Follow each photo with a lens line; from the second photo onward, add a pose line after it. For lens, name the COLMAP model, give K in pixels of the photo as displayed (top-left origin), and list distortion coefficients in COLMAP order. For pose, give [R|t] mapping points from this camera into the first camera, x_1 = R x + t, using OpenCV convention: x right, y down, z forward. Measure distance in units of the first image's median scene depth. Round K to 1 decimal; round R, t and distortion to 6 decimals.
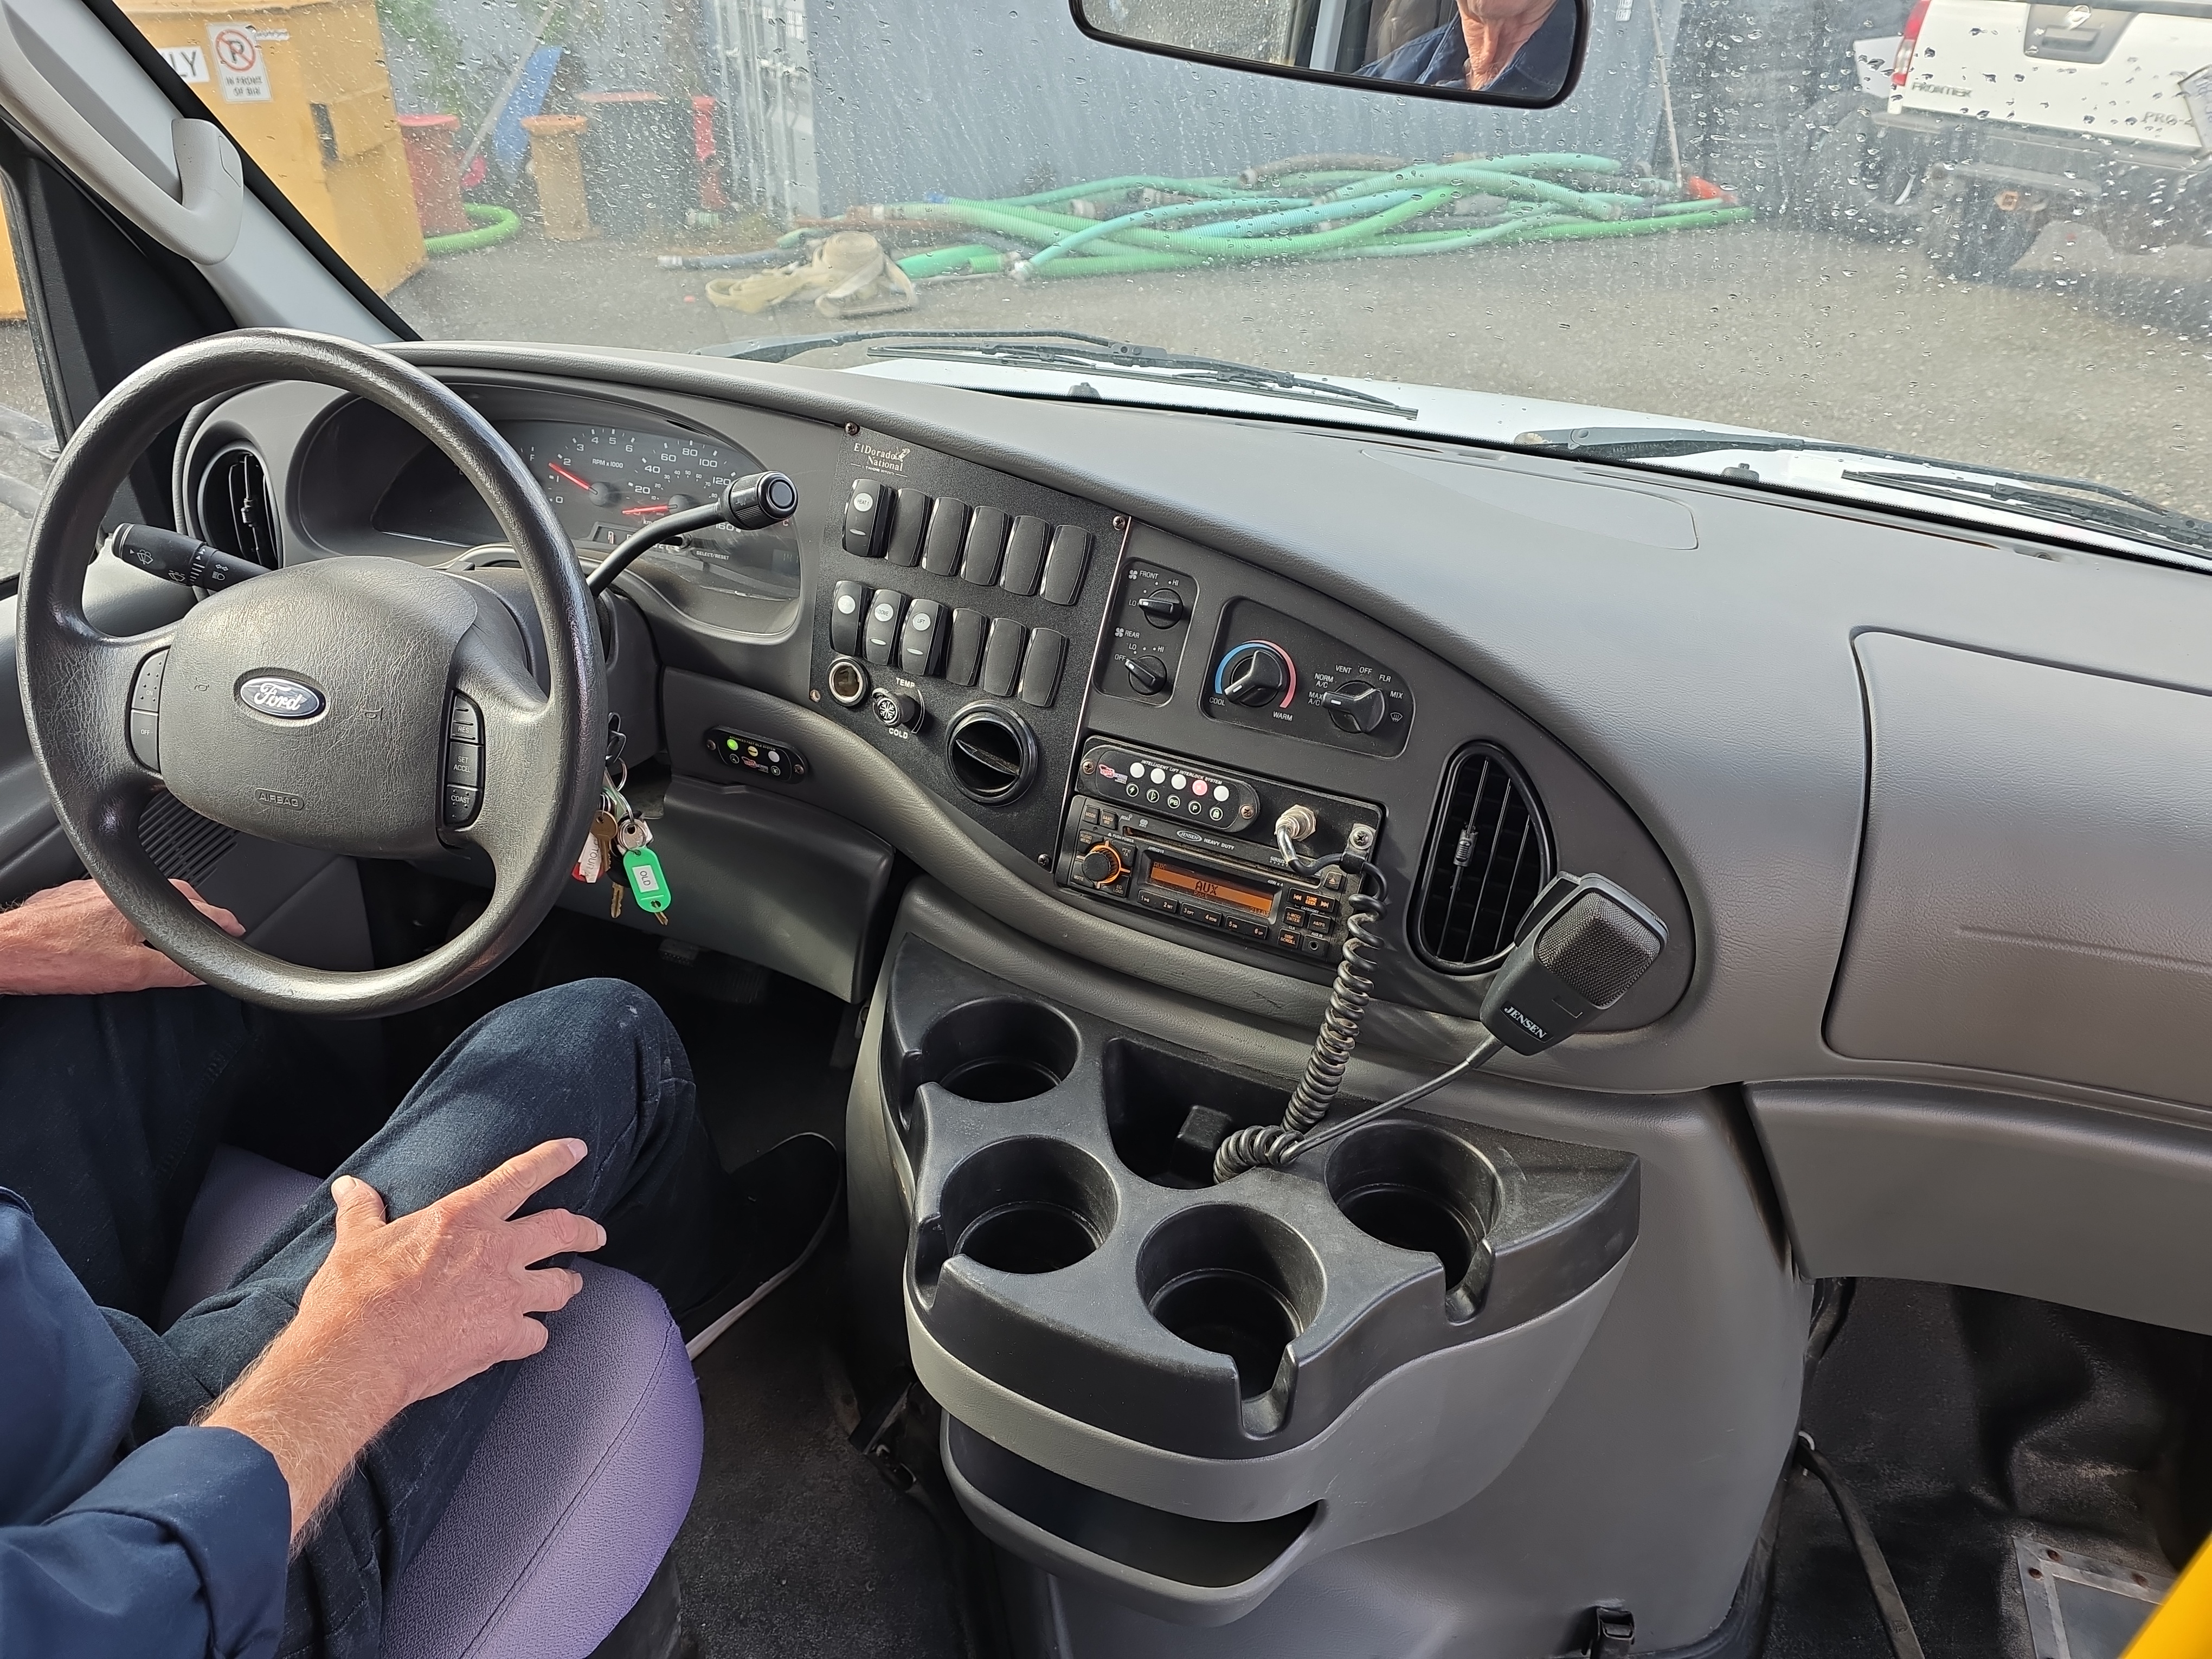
lens RADIAL K [[1486.7, 0, 1089.2], [0, 1486.7, 804.1], [0, 0, 1]] dist [0.066377, -0.073521]
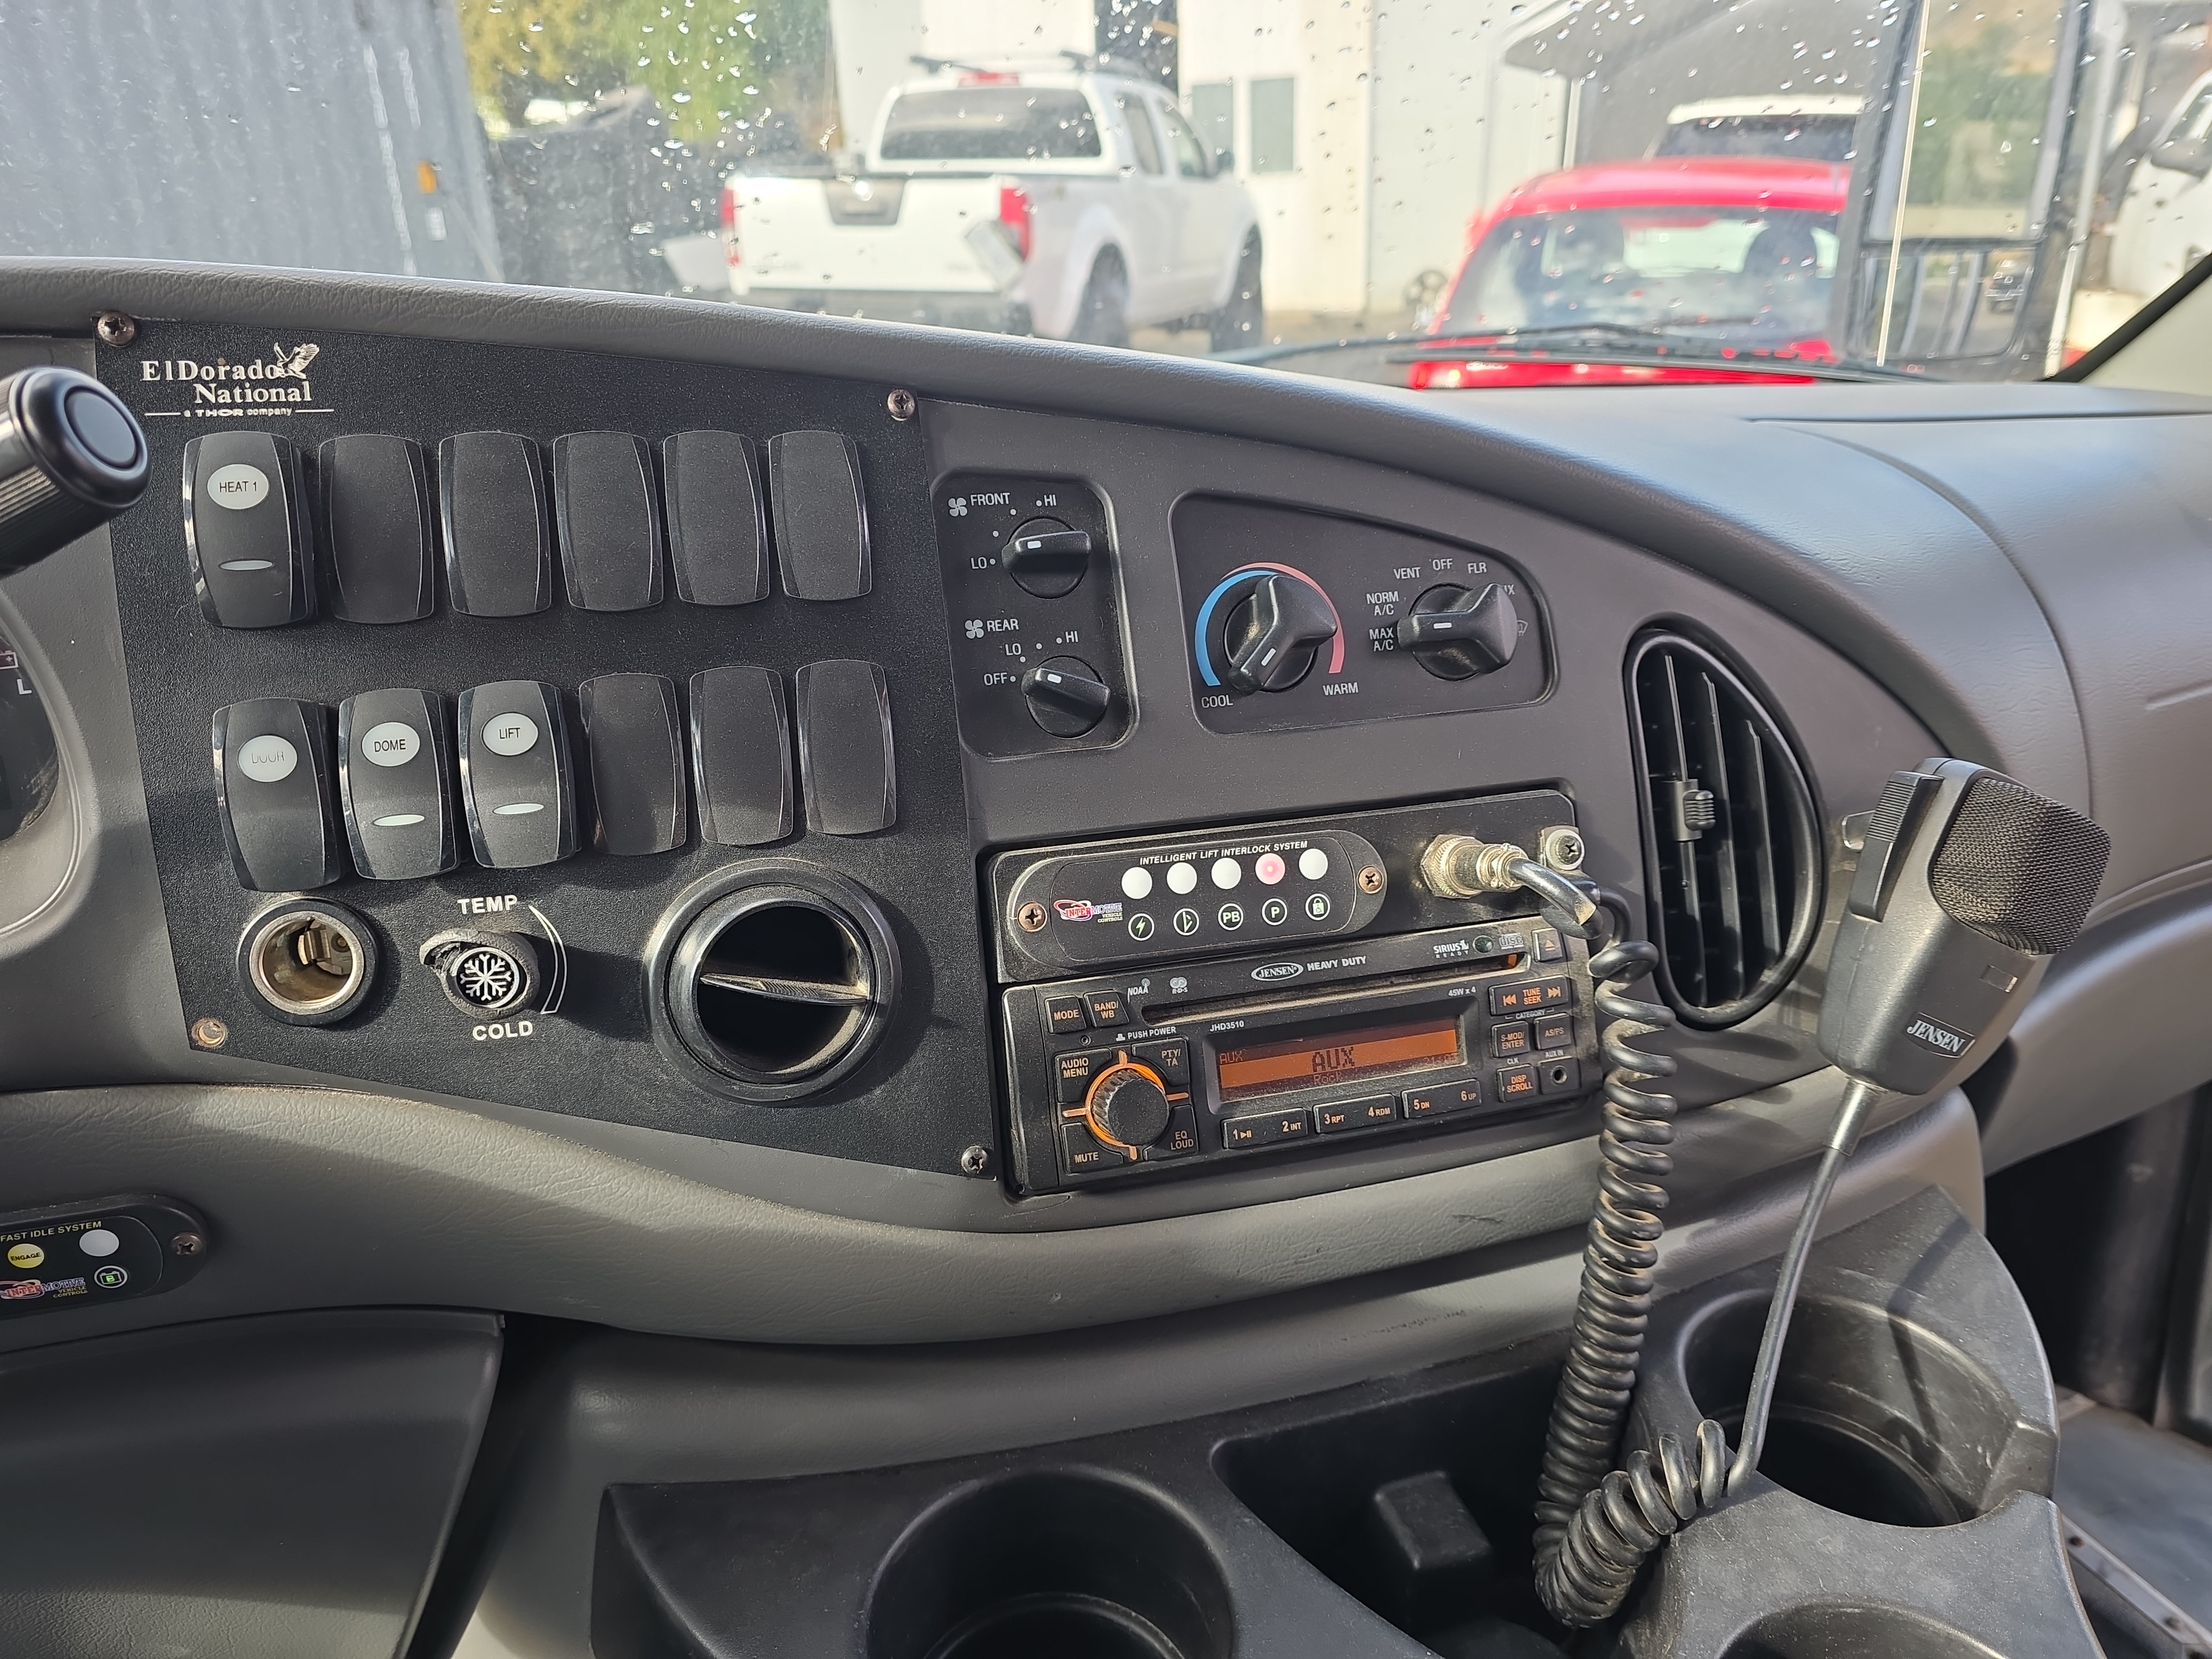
lens RADIAL K [[1543.2, 0, 1106.0], [0, 1543.2, 829.5], [0, 0, 1]] dist [0.075347, -0.059674]
pose [[0.759452, -0.292941, 0.580877, -0.246400], [0.365036, 0.930961, -0.007765, -0.037342], [-0.538499, 0.217938, 0.813955, 0.581536]]
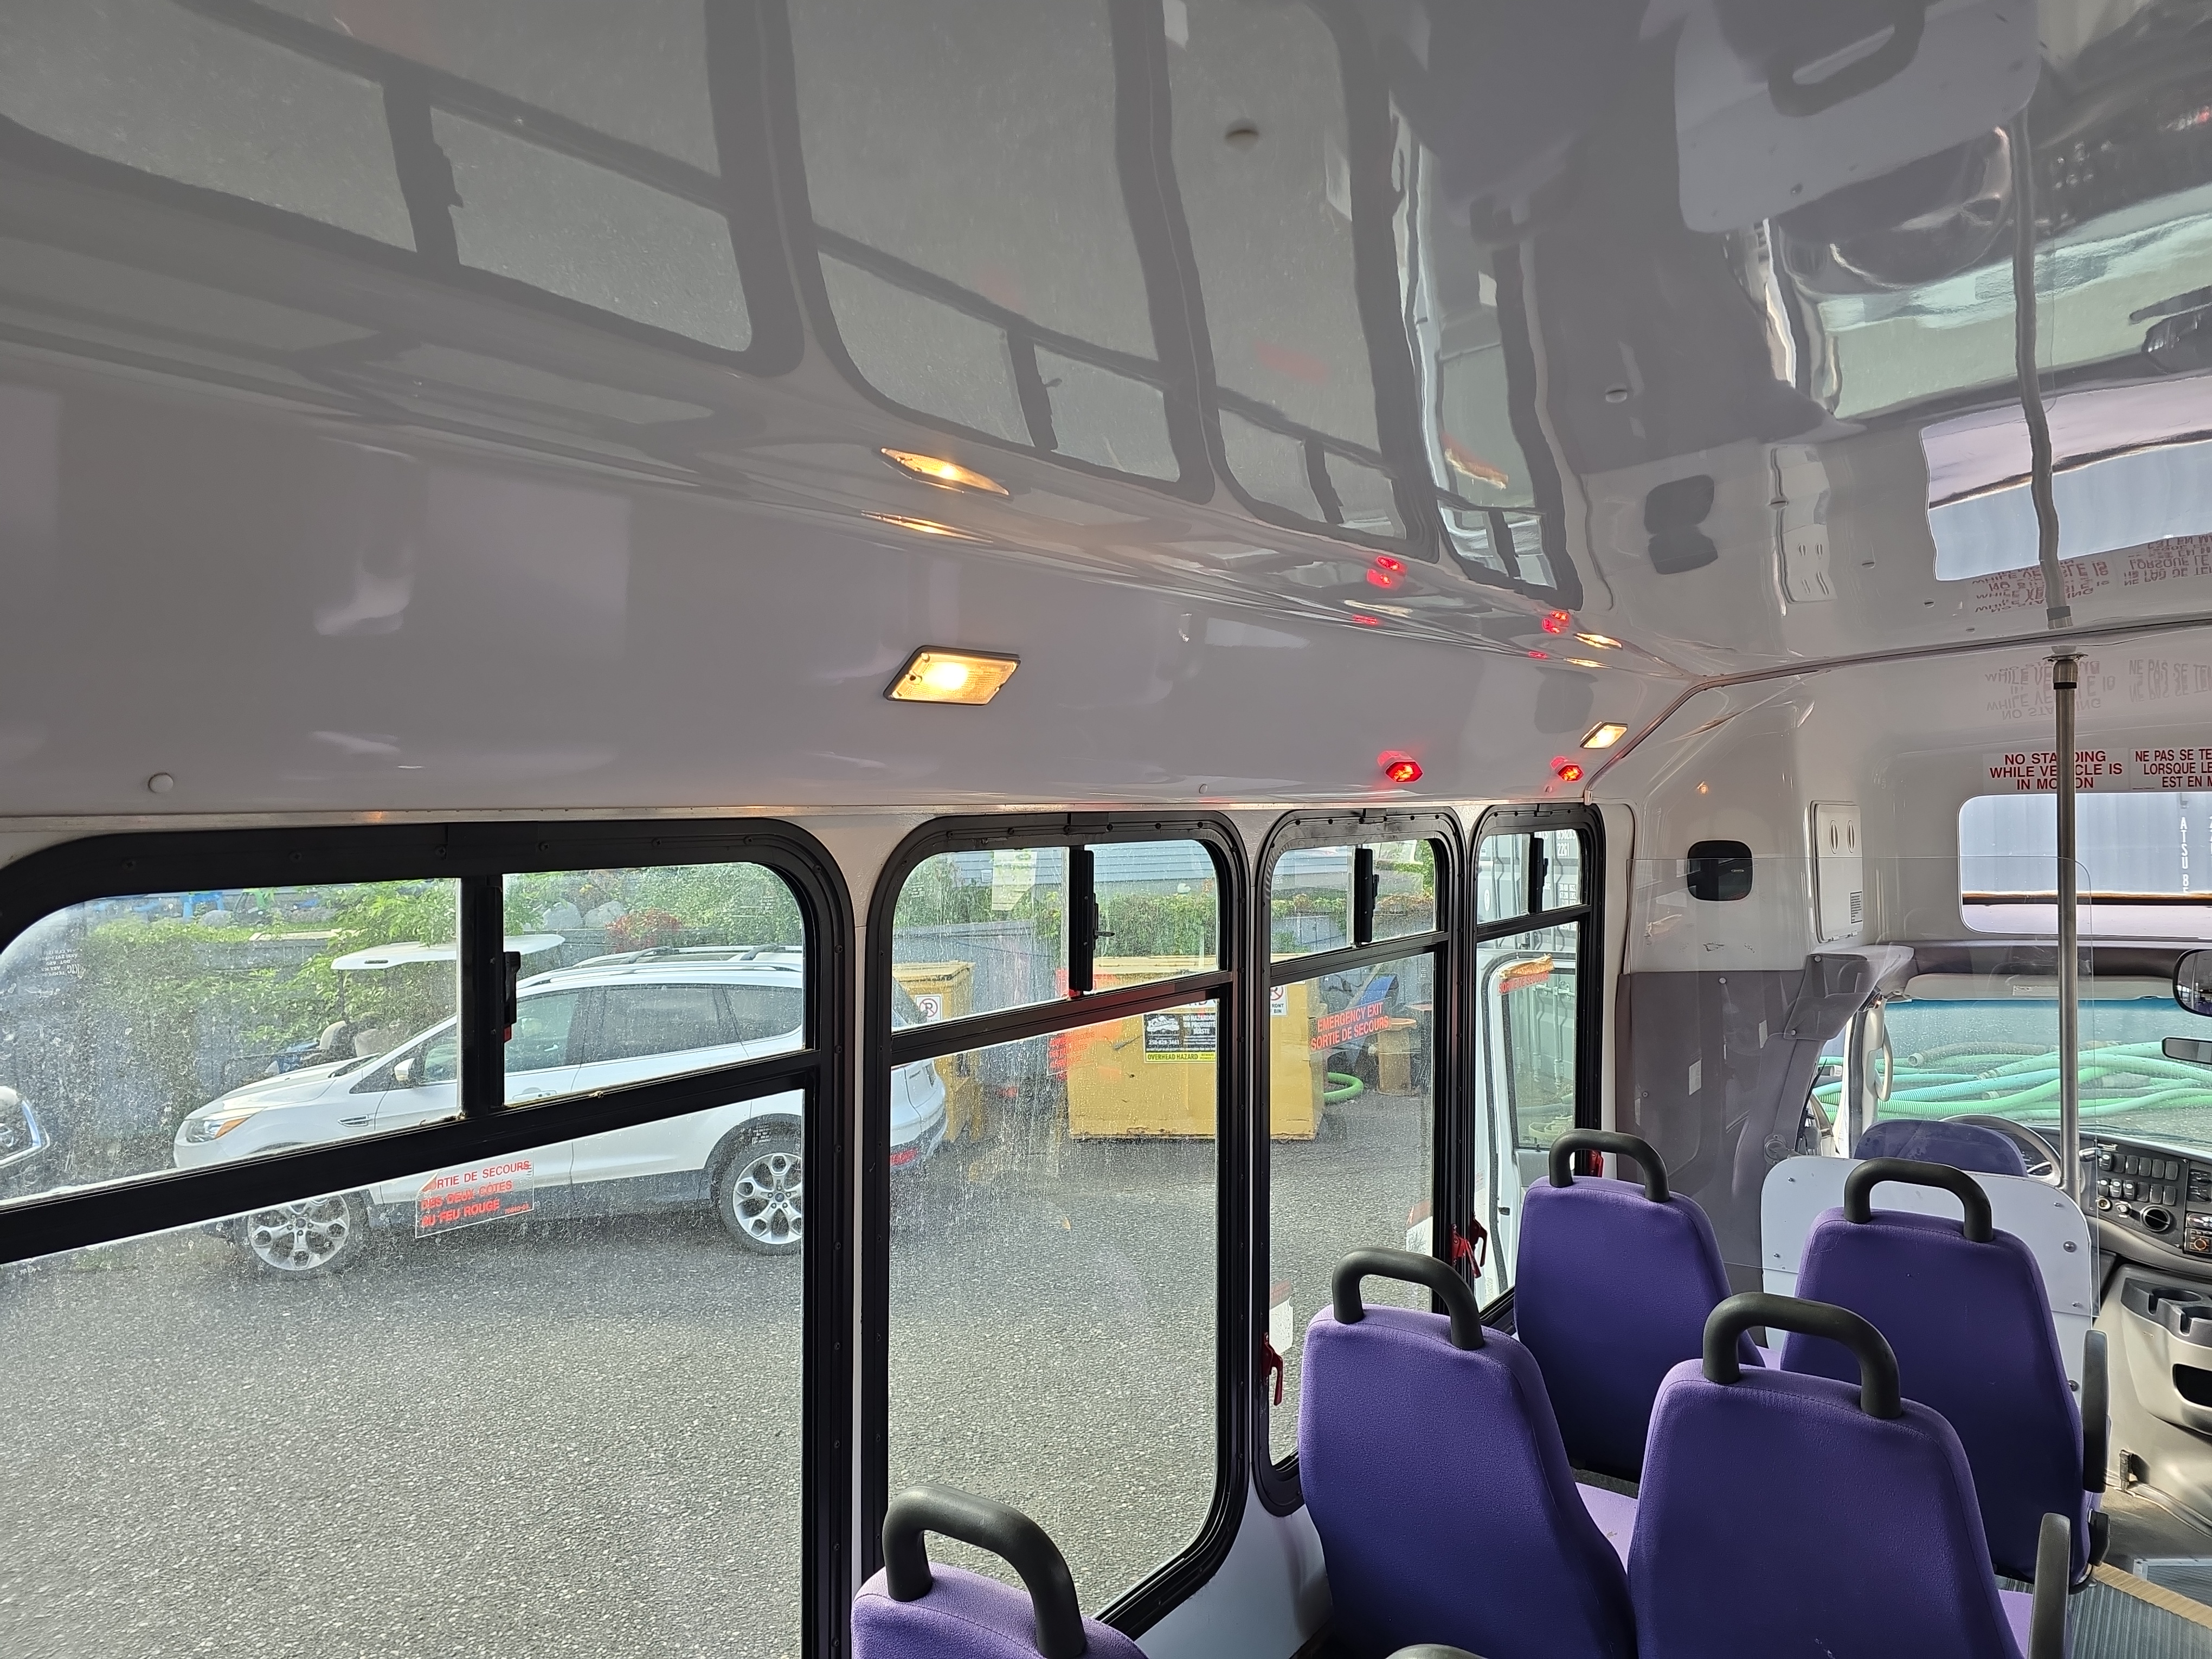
lens RADIAL K [[1543.2, 0, 1106.0], [0, 1543.2, 829.5], [0, 0, 1]] dist [0.075347, -0.059674]
pose [[0.957413, -0.038259, -0.286175, -1.533965], [-0.111823, 0.864684, -0.489712, 1.472239], [0.266187, 0.500858, 0.823581, -3.814327]]
